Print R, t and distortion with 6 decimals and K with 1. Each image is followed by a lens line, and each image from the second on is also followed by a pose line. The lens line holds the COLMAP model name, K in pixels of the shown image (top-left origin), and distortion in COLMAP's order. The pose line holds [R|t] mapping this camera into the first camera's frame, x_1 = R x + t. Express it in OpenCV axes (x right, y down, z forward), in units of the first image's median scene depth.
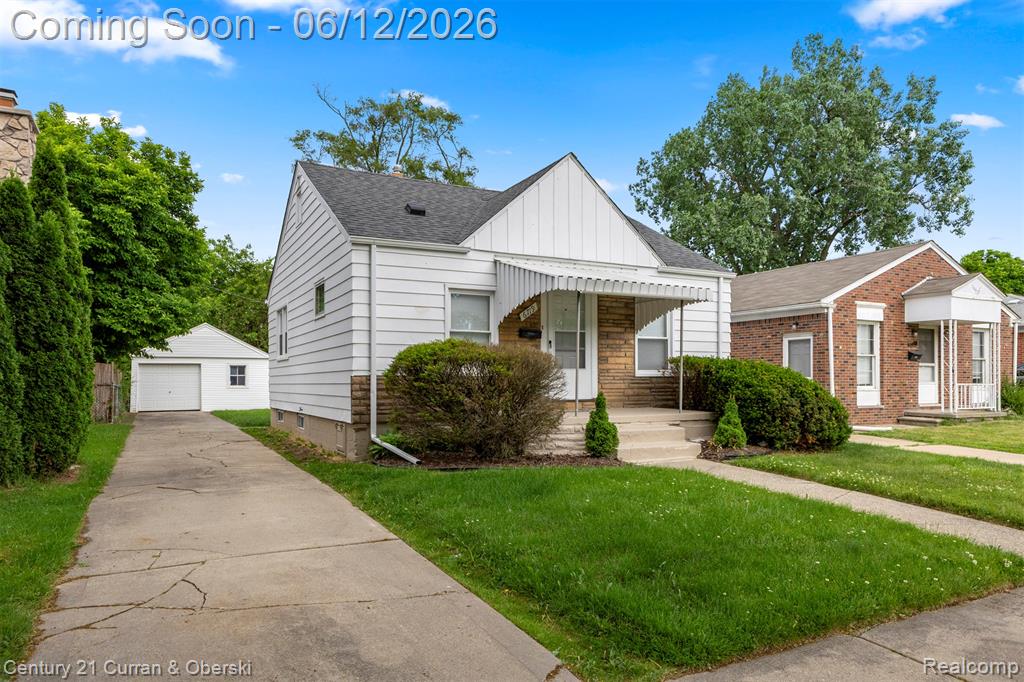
lens RADIAL K [[681.5, 0, 510.5], [0, 681.5, 353.5], [0, 0, 1]] dist [0.000811, -0.005203]
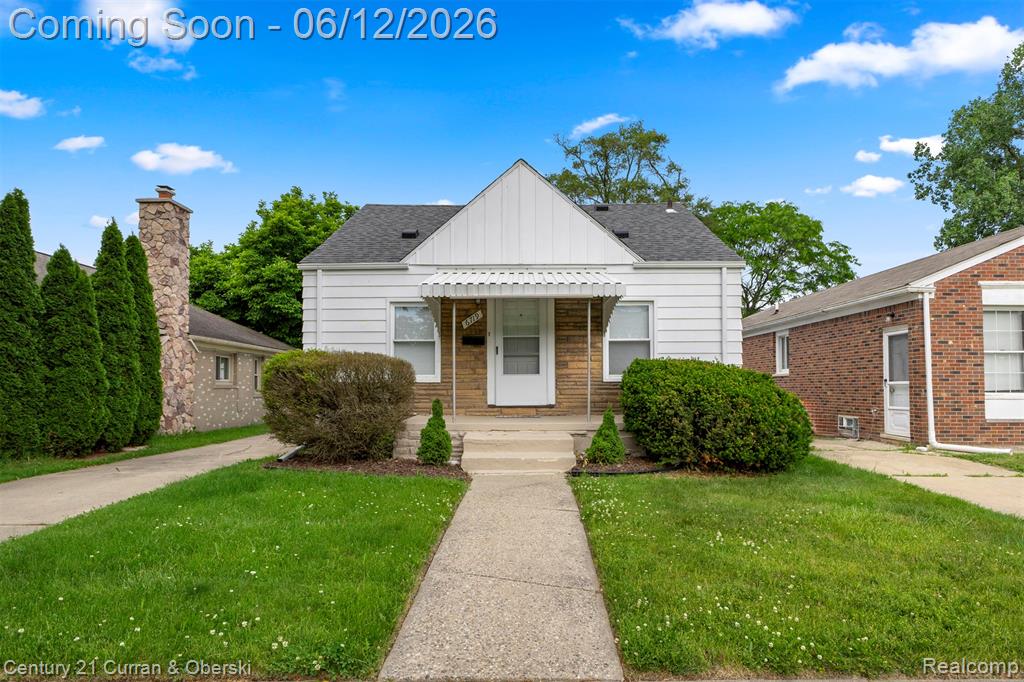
lens RADIAL K [[608.0, 0, 512.0], [0, 608.0, 341.0], [0, 0, 1]] dist [0.002292, 0.000631]
pose [[0.883197, -0.036611, -0.467572, 0.473657], [0.020488, 0.999009, -0.039523, 0.008398], [0.468555, 0.025327, 0.883071, 0.203396]]
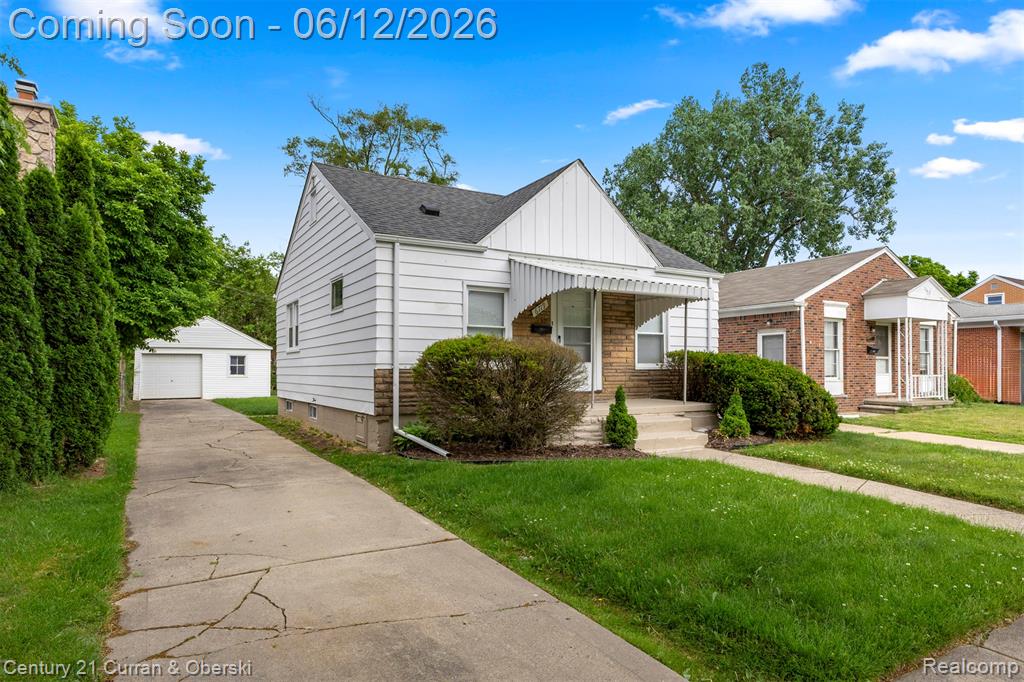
lens RADIAL K [[616.8, 0, 516.5], [0, 616.8, 338.5], [0, 0, 1]] dist [-0.007191, 0.000380]
pose [[0.998288, 0.004720, 0.058299, -0.060829], [-0.004150, 0.999942, -0.009898, -0.004348], [-0.058343, 0.009639, 0.998250, 0.045634]]
